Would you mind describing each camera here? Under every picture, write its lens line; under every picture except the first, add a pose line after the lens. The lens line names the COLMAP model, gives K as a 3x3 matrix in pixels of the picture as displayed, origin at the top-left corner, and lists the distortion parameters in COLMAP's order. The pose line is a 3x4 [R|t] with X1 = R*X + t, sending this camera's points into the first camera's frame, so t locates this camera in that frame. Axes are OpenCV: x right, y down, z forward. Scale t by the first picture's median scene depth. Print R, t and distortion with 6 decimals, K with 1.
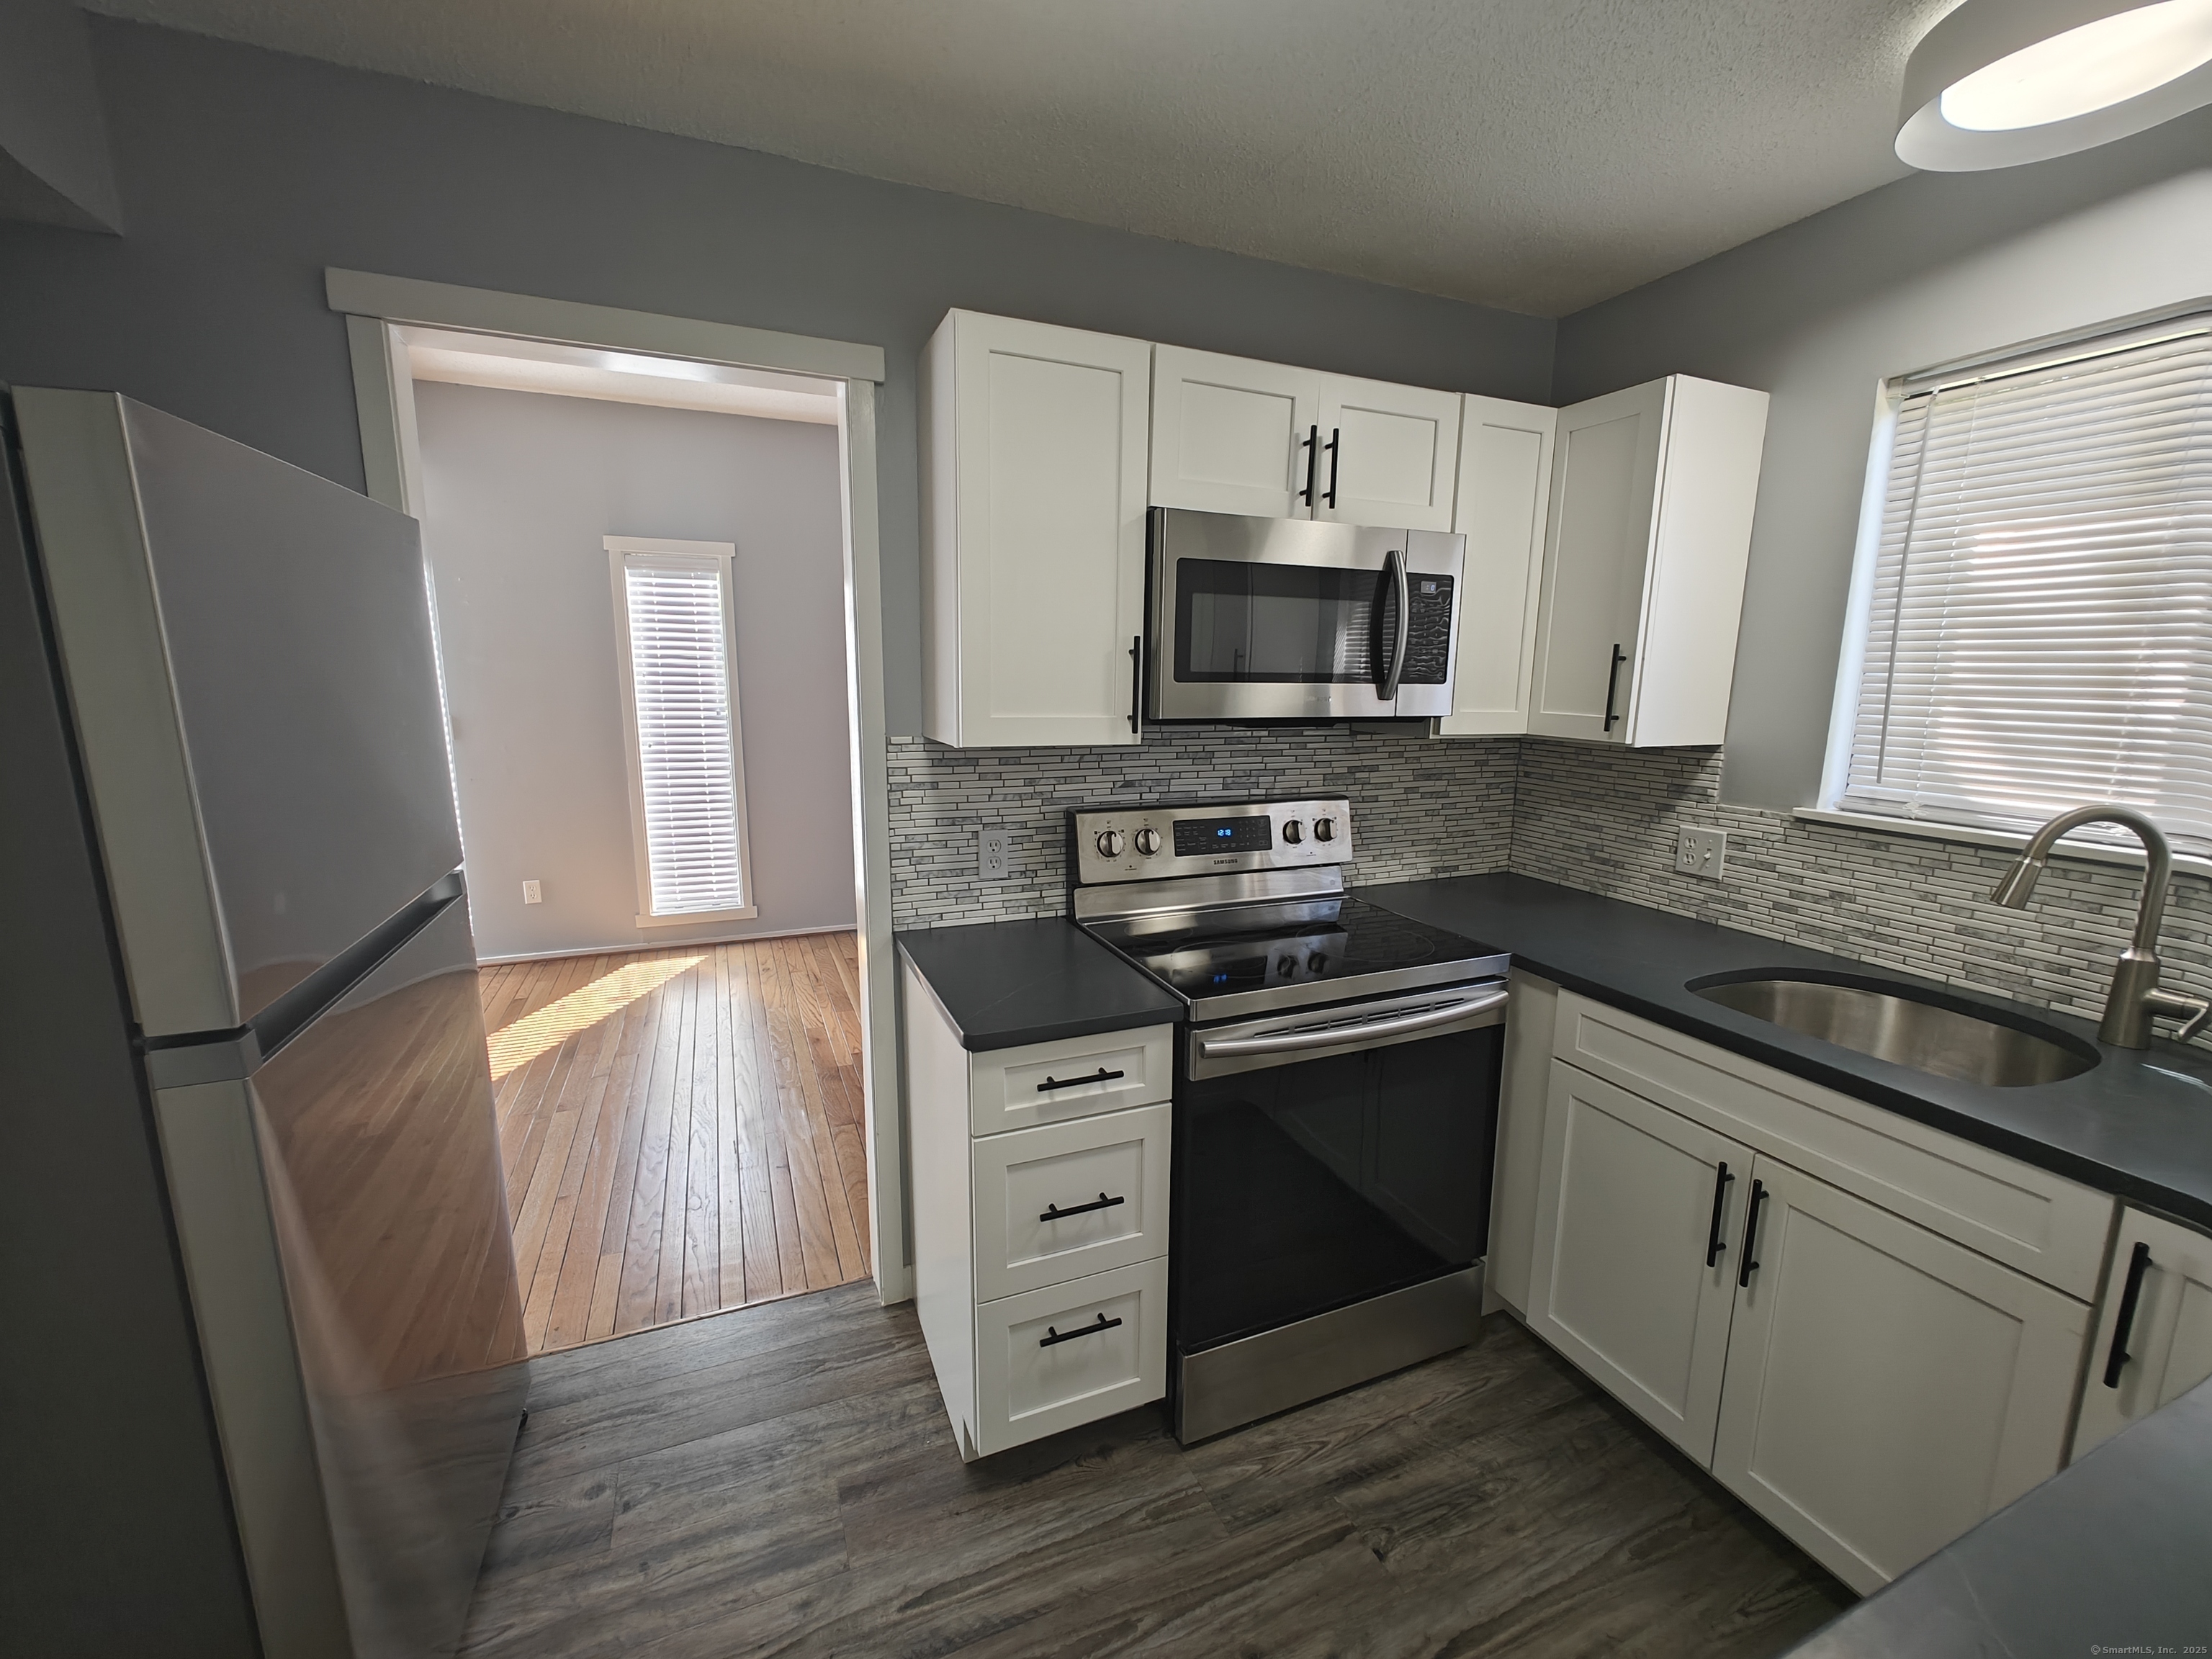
lens RADIAL K [[923.9, 0, 1106.7], [0, 923.9, 836.2], [0, 0, 1]] dist [-0.002078, 0.000332]
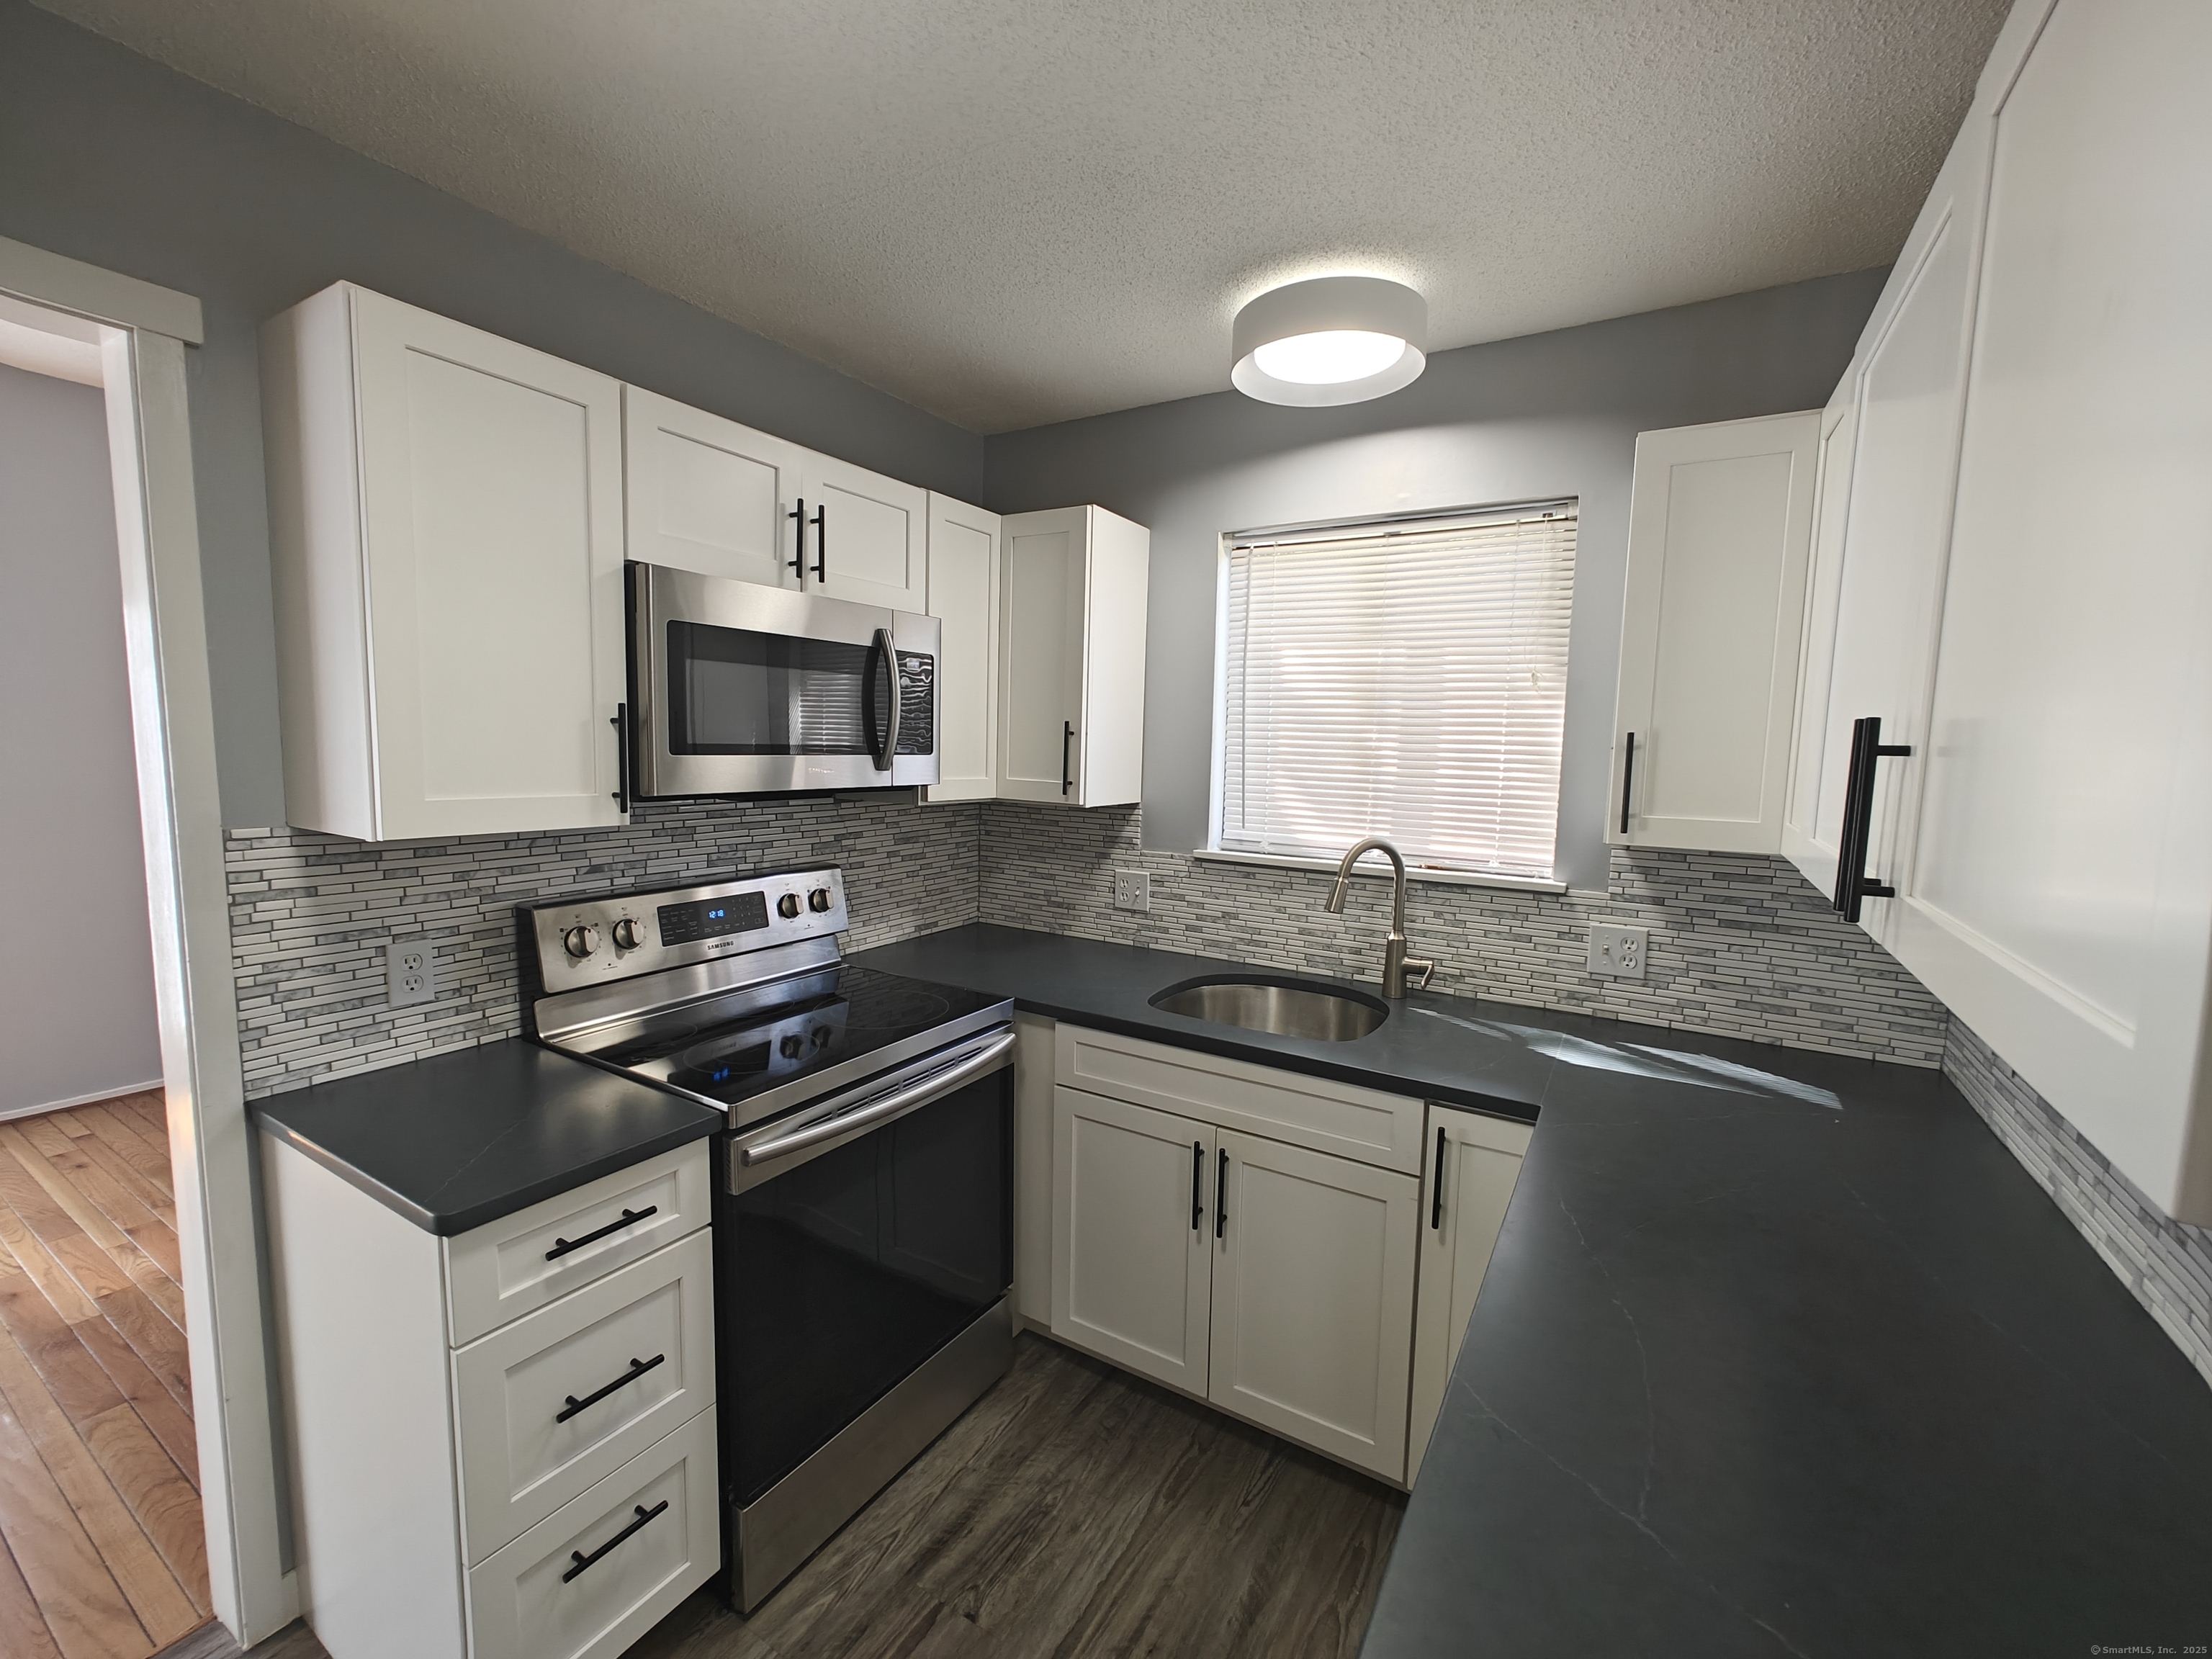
lens RADIAL K [[923.9, 0, 1111.0], [0, 923.9, 835.8], [0, 0, 1]] dist [-0.002078, 0.000332]
pose [[0.809277, -0.052207, 0.585102, -0.102105], [0.087573, 0.995635, -0.032288, -0.019929], [-0.580862, 0.077369, 0.810317, 0.023923]]
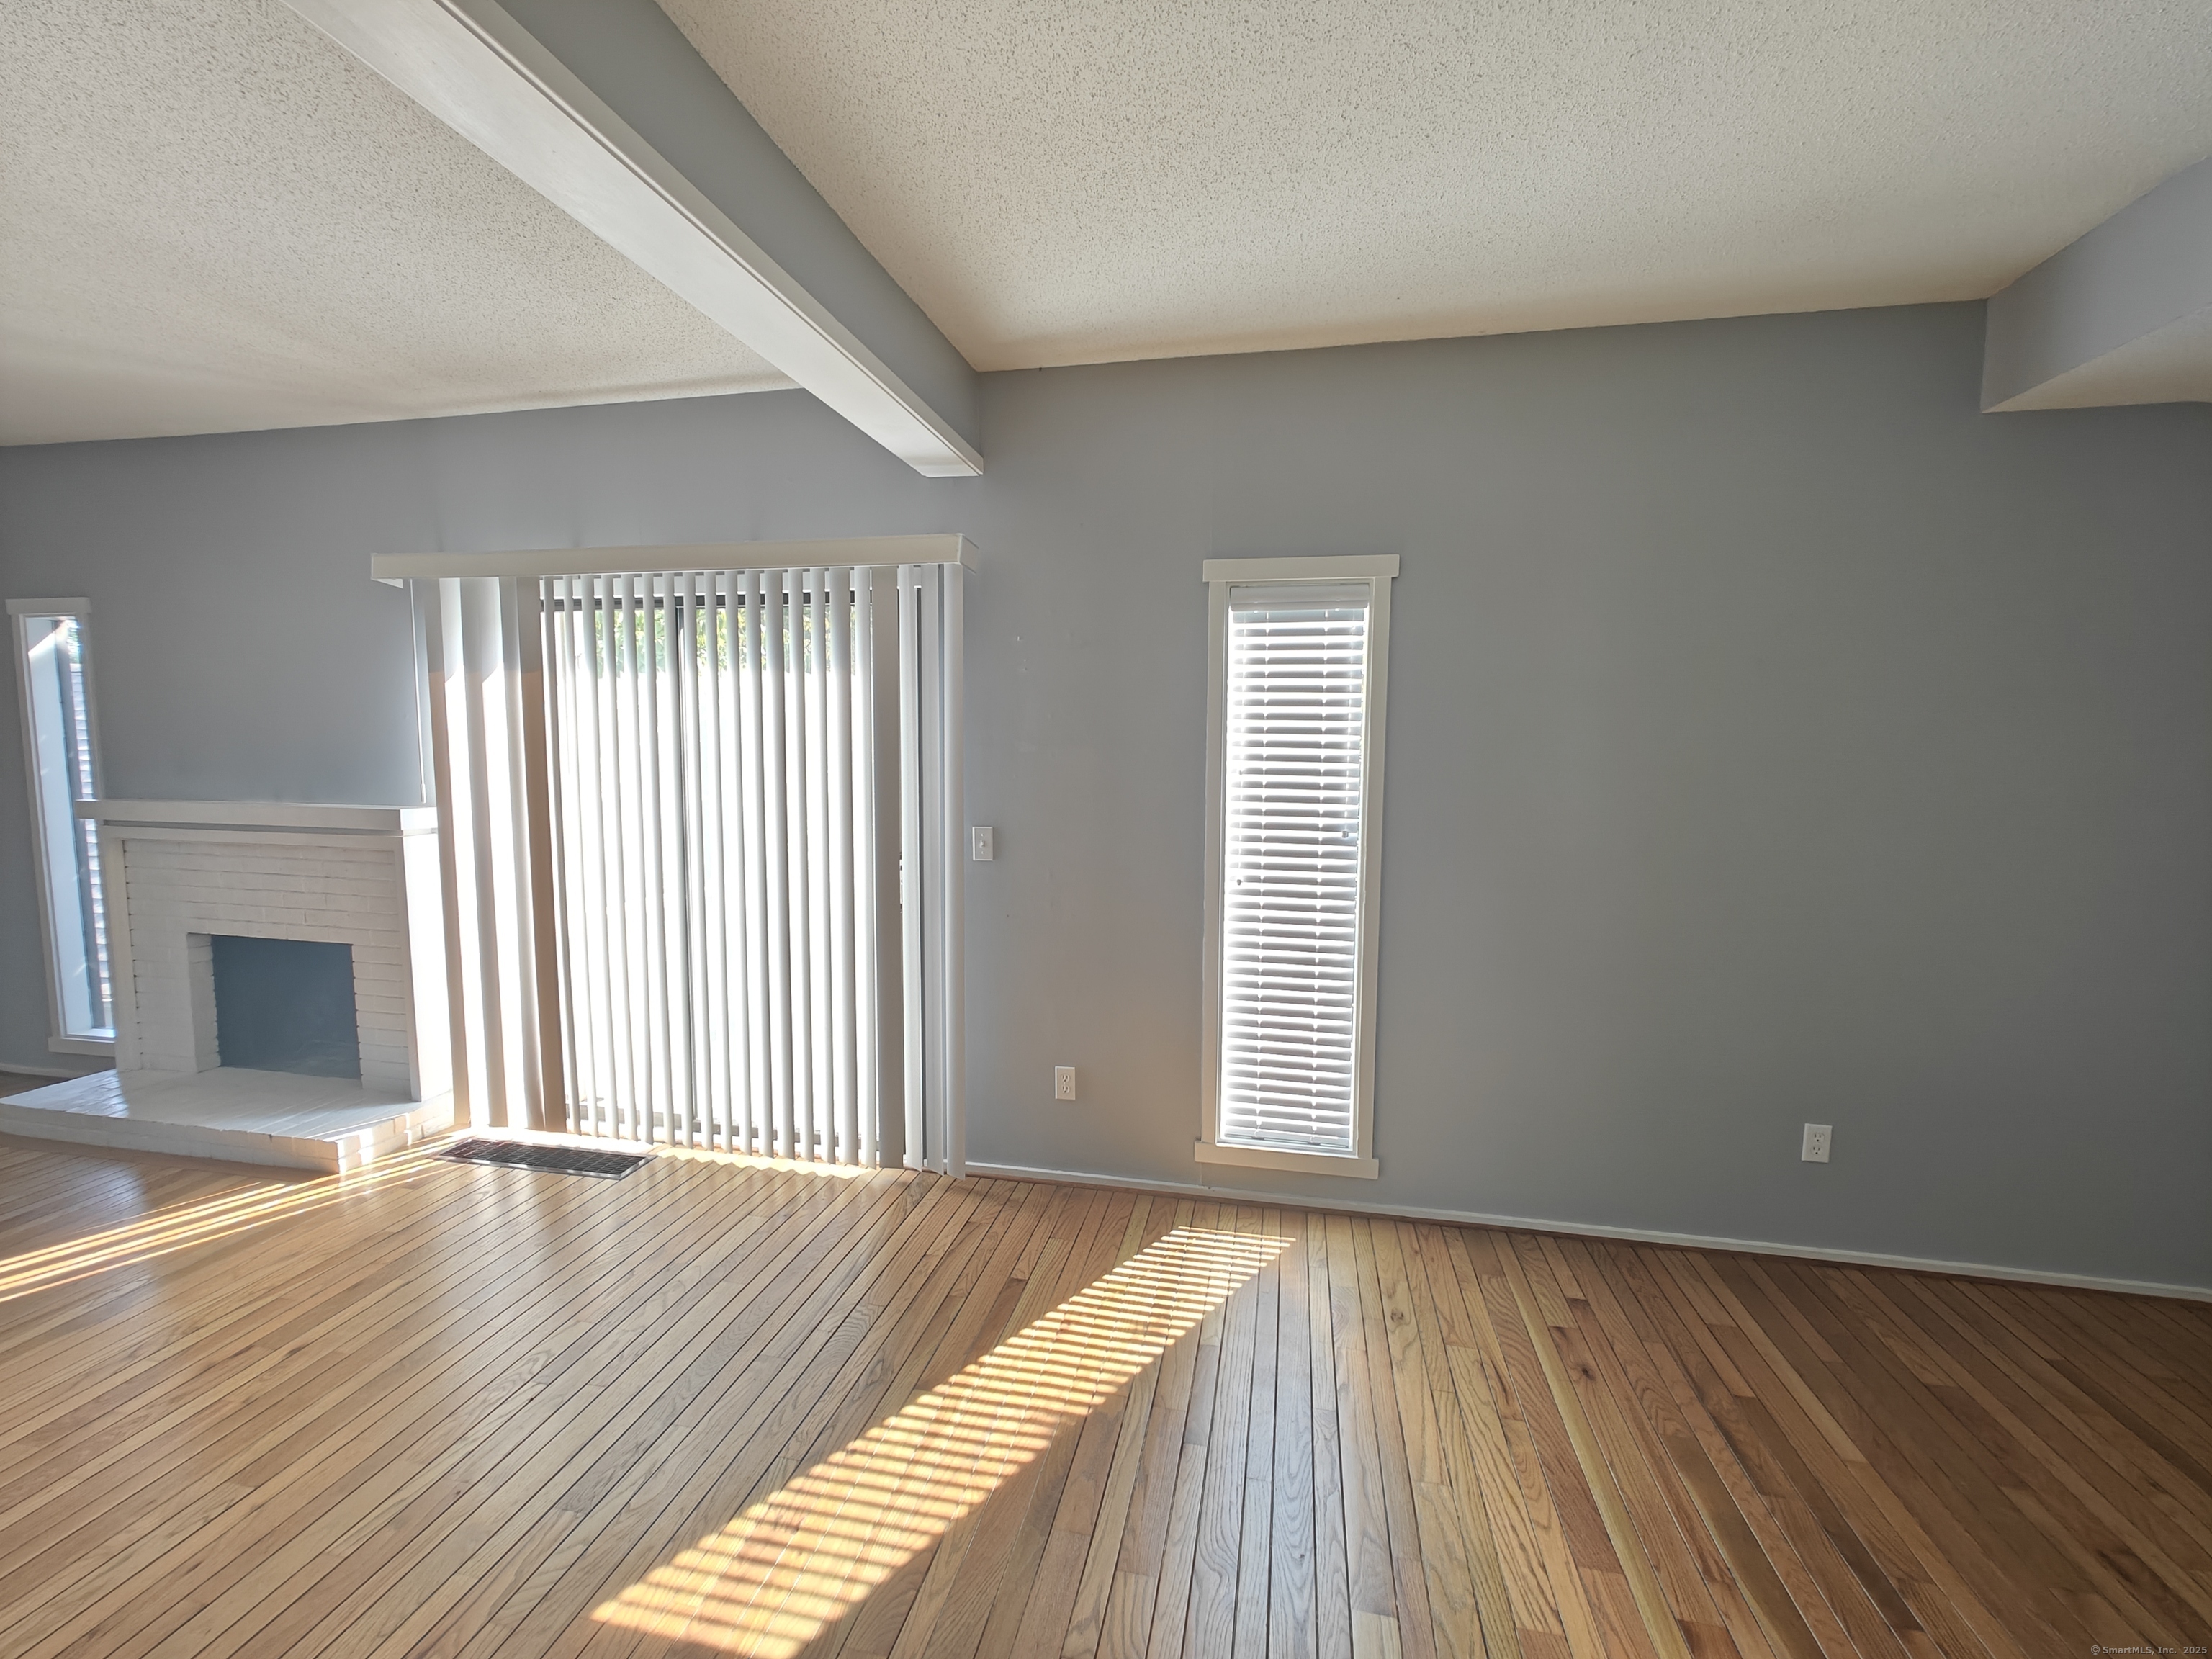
lens RADIAL K [[923.9, 0, 1105.9], [0, 923.9, 833.9], [0, 0, 1]] dist [-0.002078, 0.000332]
pose [[0.824685, 0.049138, -0.563453, -0.509428], [-0.098360, 0.993499, -0.057320, -0.204604], [0.556973, 0.102692, 0.824157, 1.003399]]
